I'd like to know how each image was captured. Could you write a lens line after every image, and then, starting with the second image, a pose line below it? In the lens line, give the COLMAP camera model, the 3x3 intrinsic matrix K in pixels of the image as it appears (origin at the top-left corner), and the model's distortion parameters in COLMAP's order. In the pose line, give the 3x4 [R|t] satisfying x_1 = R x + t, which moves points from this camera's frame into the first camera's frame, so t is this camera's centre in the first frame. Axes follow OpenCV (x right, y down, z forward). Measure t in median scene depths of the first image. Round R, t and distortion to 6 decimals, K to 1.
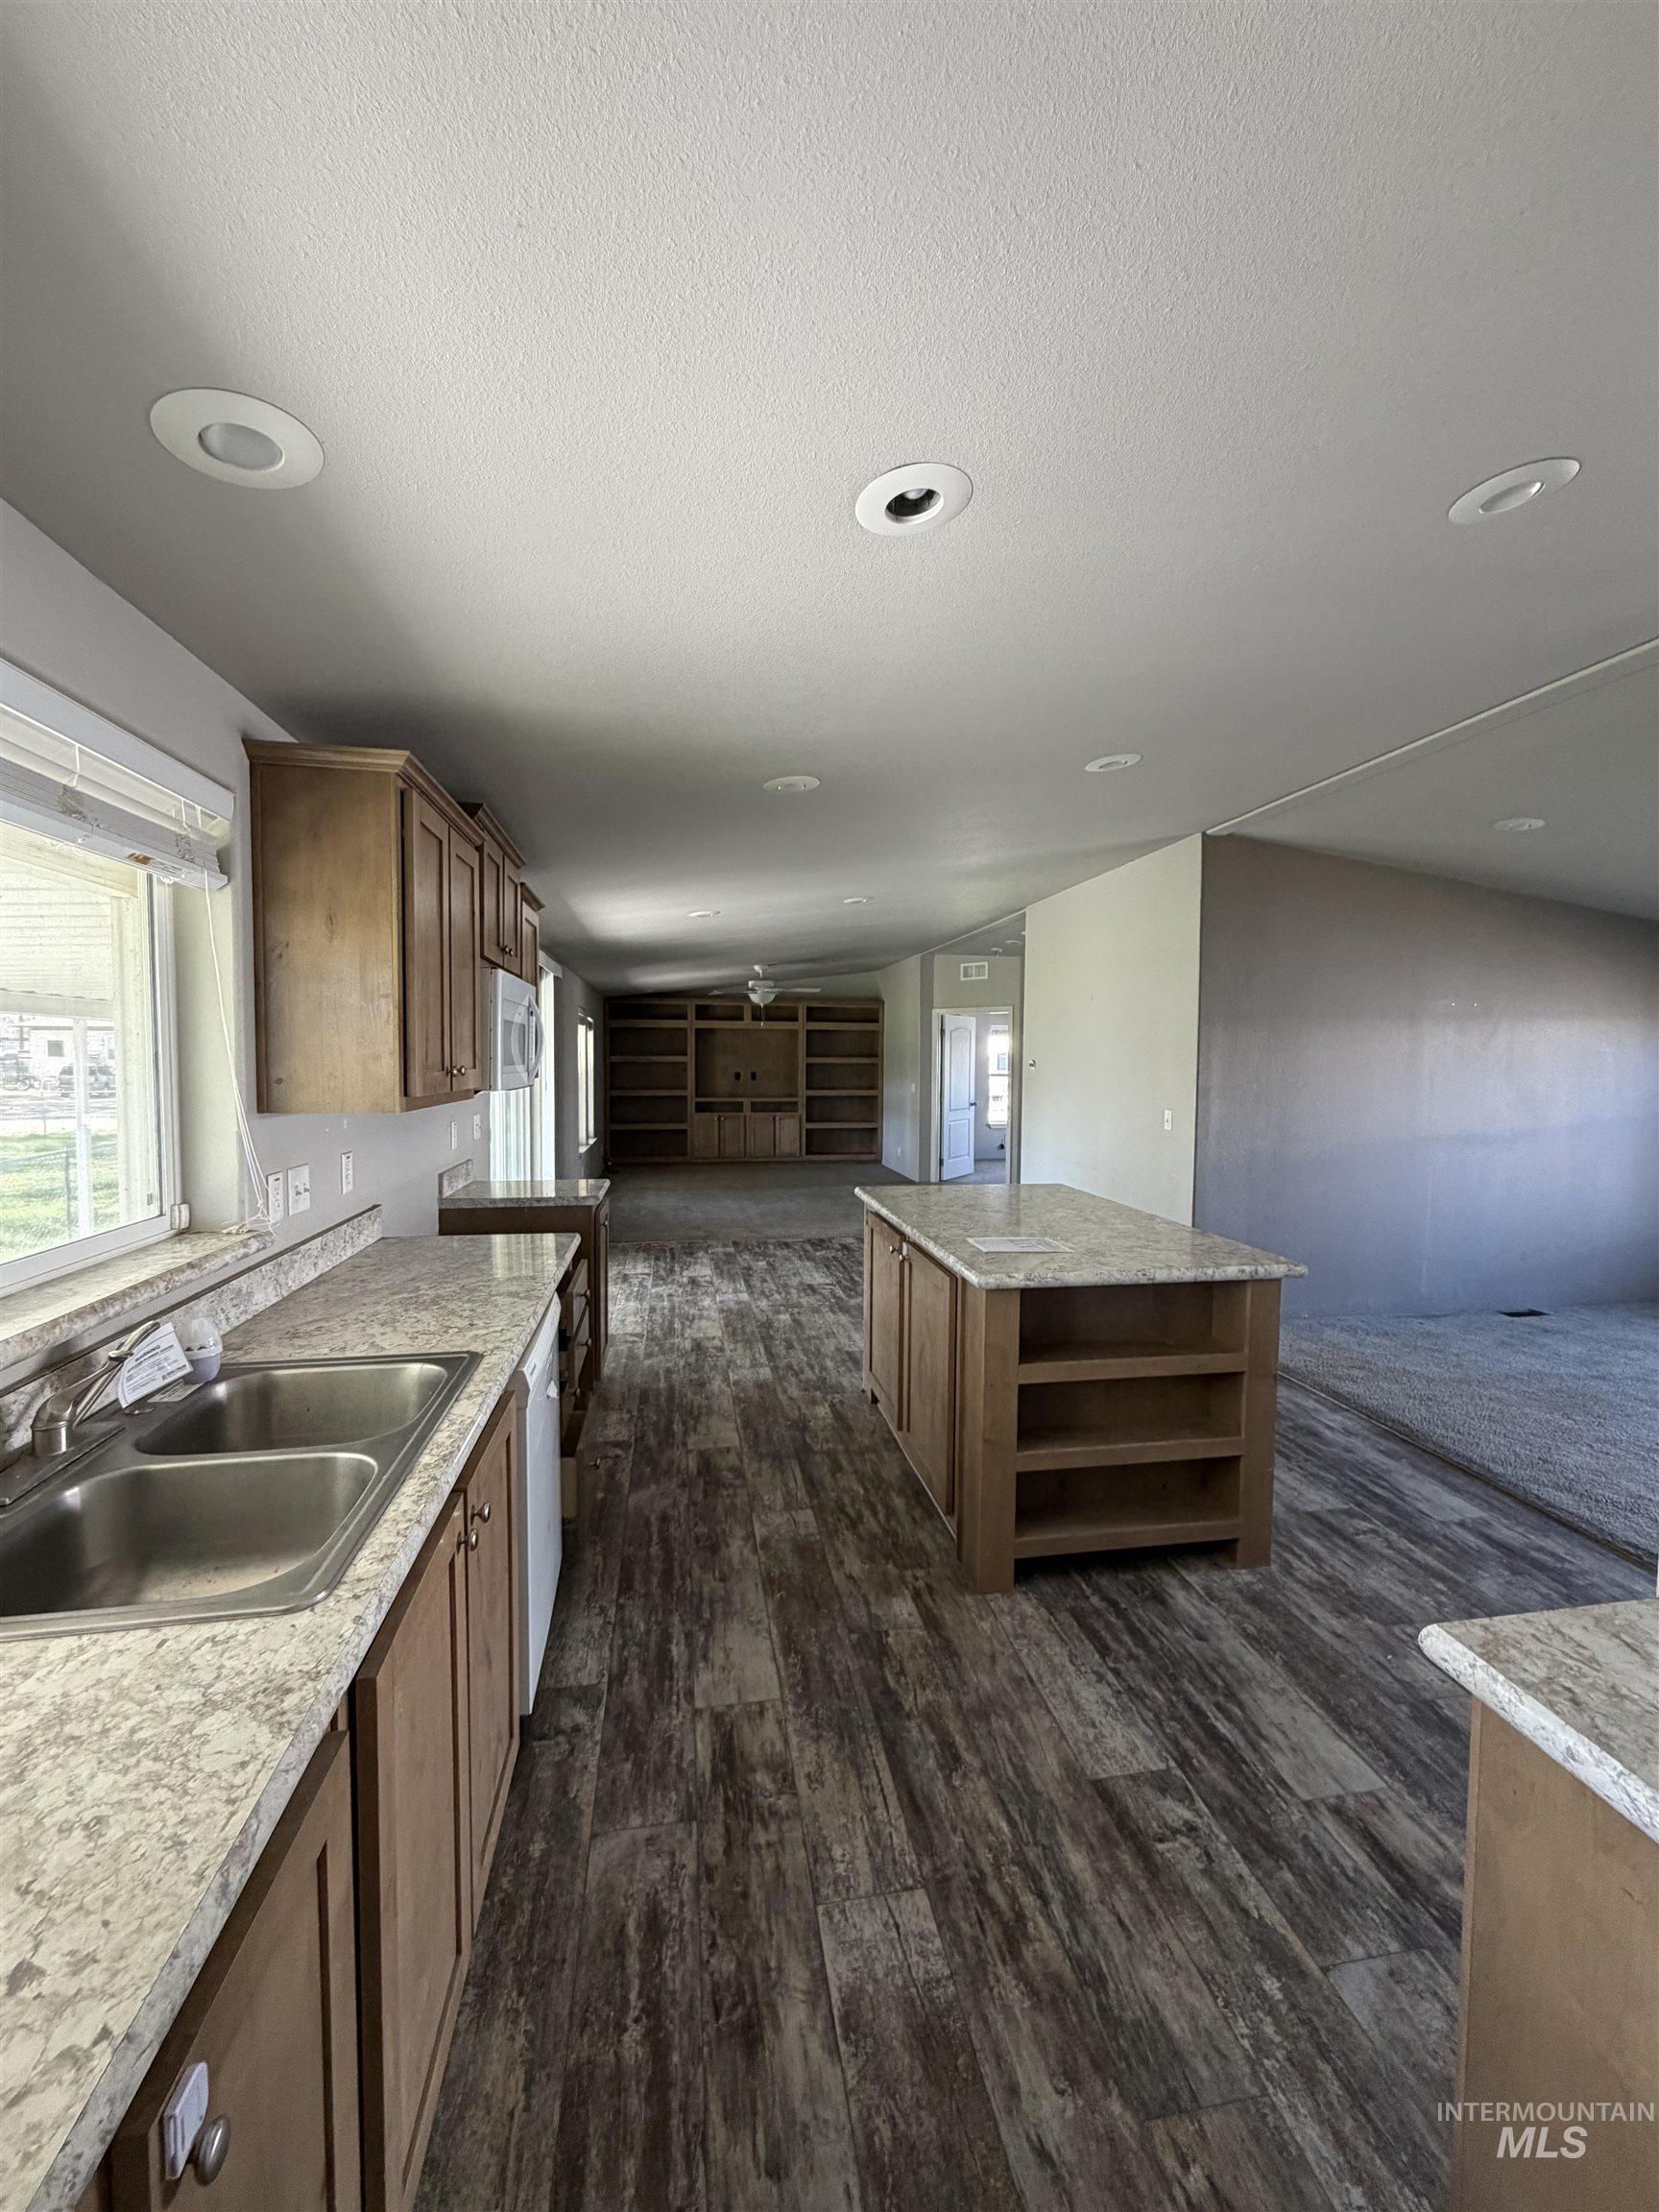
lens RADIAL K [[881.5, 0, 834.8], [0, 881.5, 1102.7], [0, 0, 1]] dist [0.000395, 0.000627]
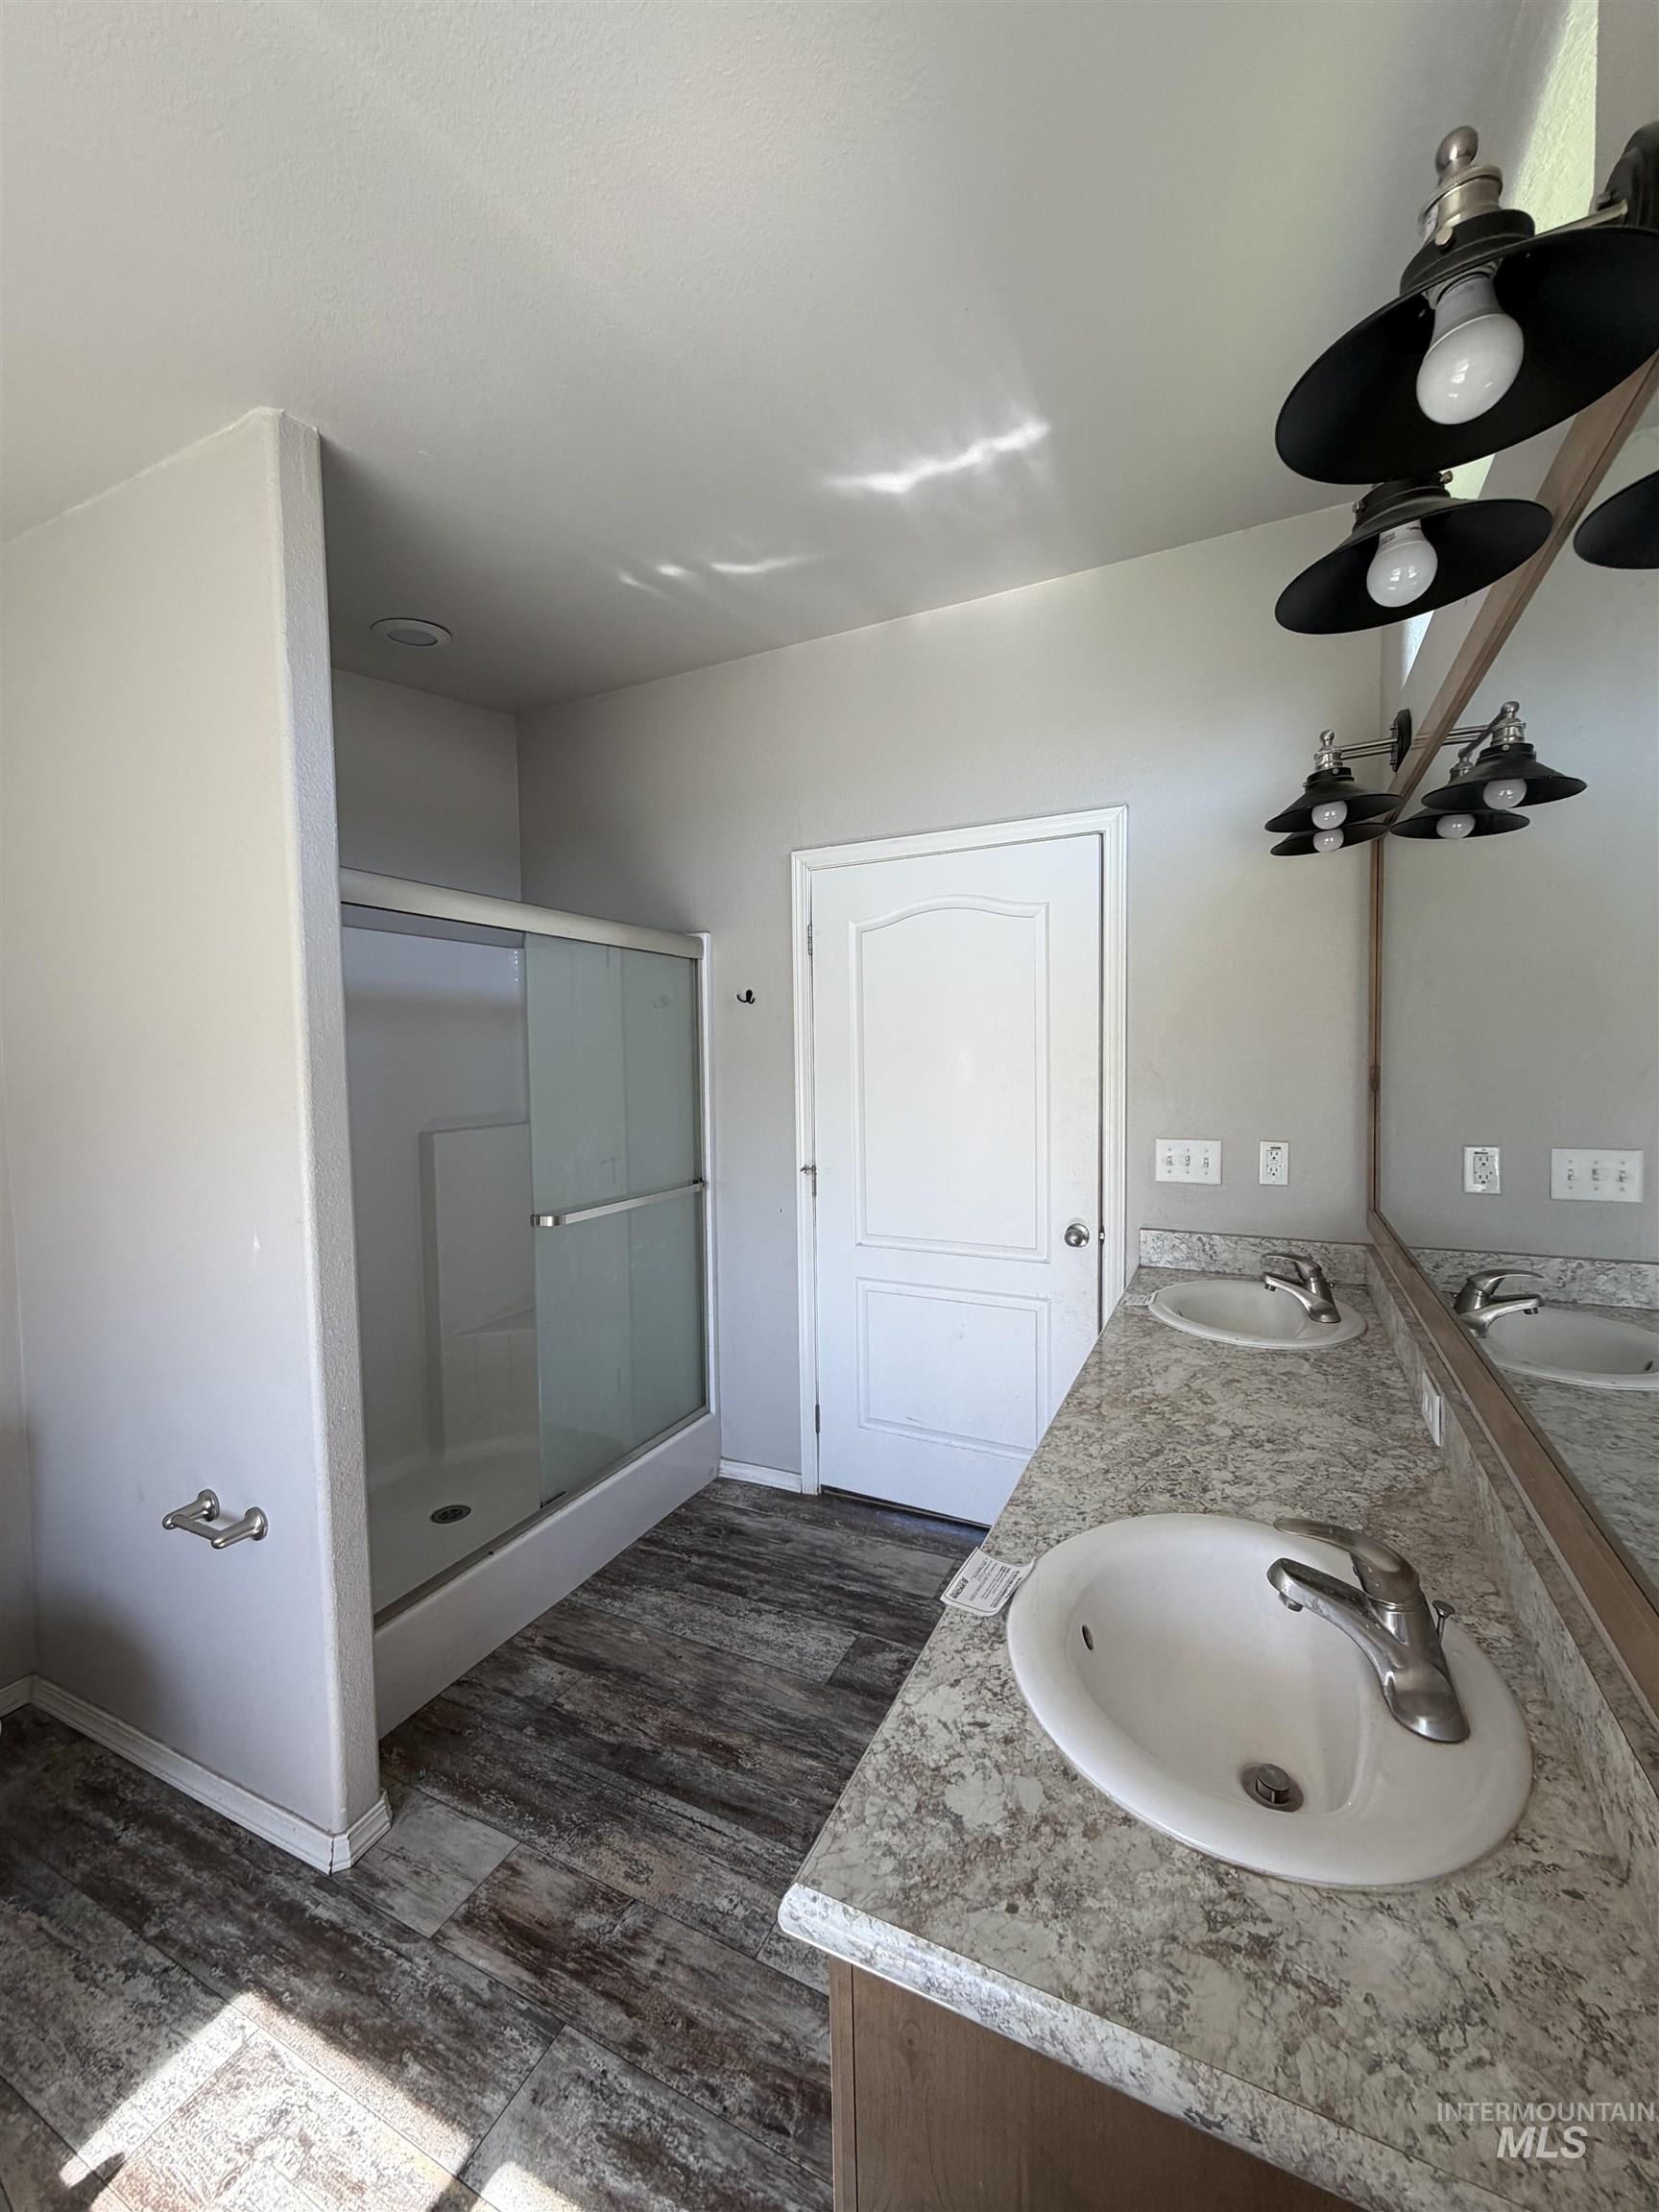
lens RADIAL K [[881.5, 0, 834.1], [0, 881.5, 1097.0], [0, 0, 1]] dist [0.000395, 0.000627]
pose [[0.587264, -0.058717, 0.807263, -0.583106], [0.065391, 0.997547, 0.024987, 0.002705], [-0.806749, 0.038114, 0.589663, 0.320487]]
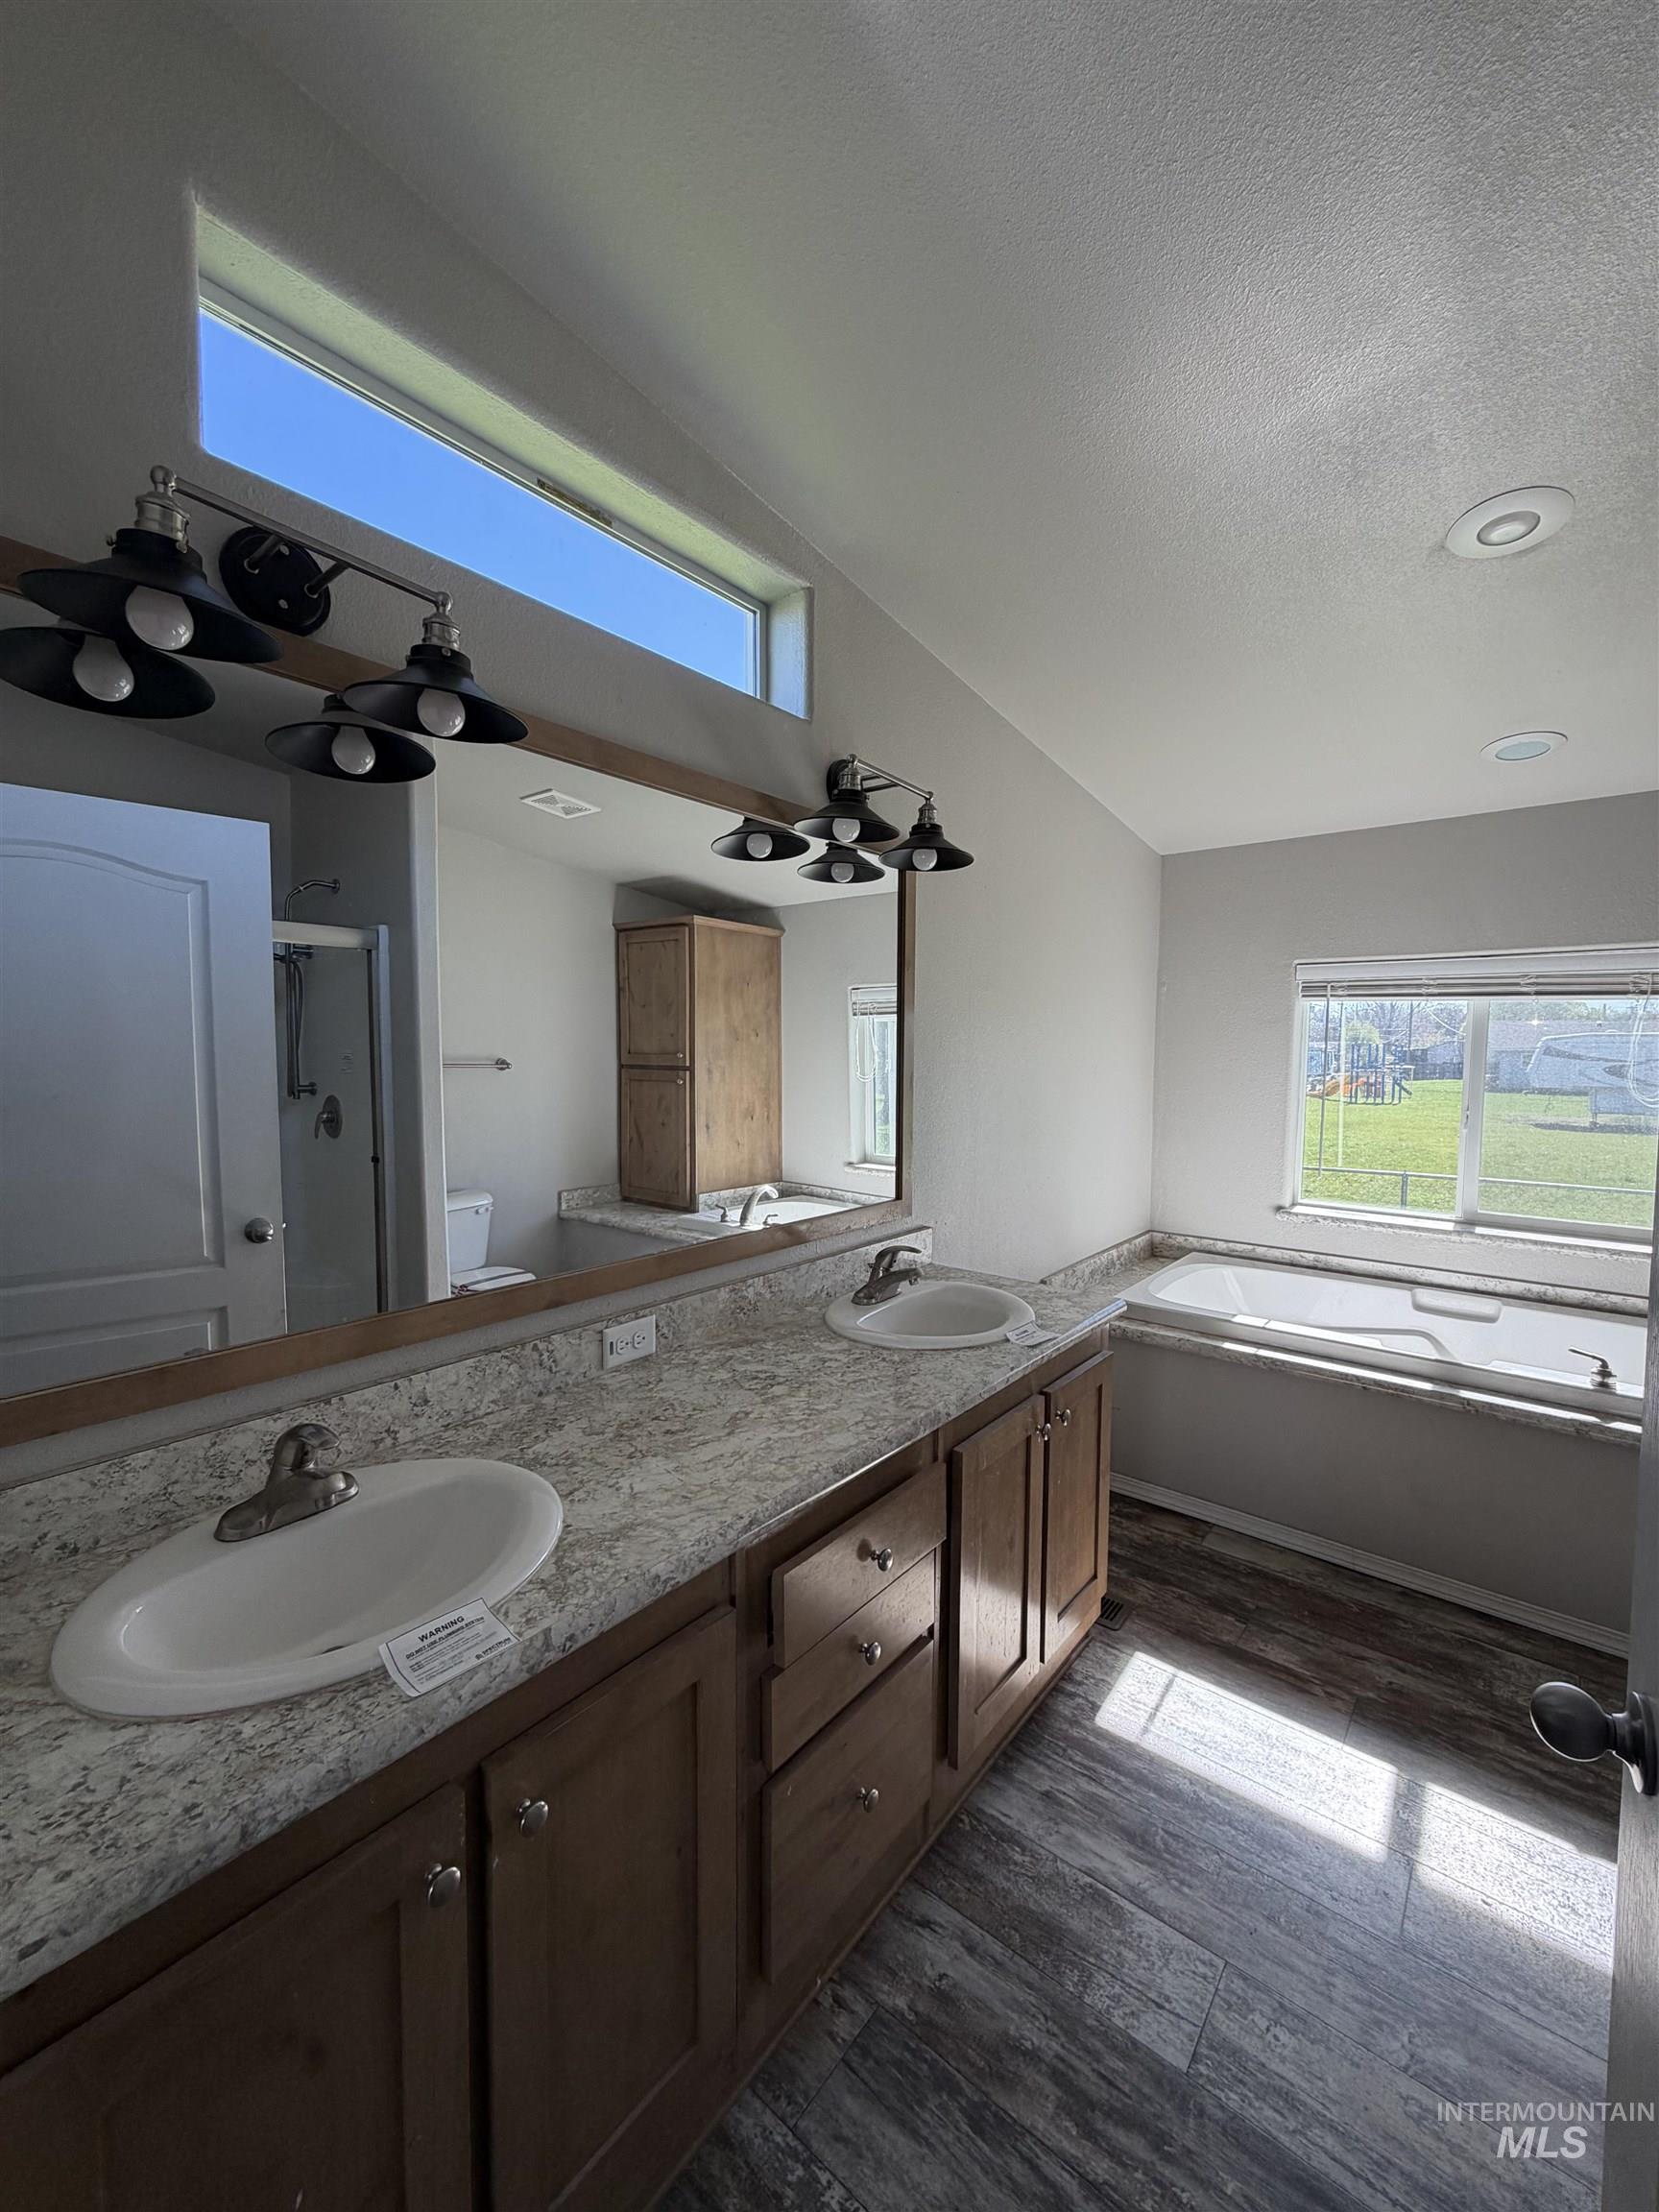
lens RADIAL K [[881.5, 0, 830.3], [0, 881.5, 1100.5], [0, 0, 1]] dist [0.000395, 0.000627]
pose [[-0.758858, 0.023089, -0.650846, 0.755219], [-0.047477, 0.994751, 0.090645, -0.026745], [0.649523, 0.099688, -0.753779, 1.178426]]
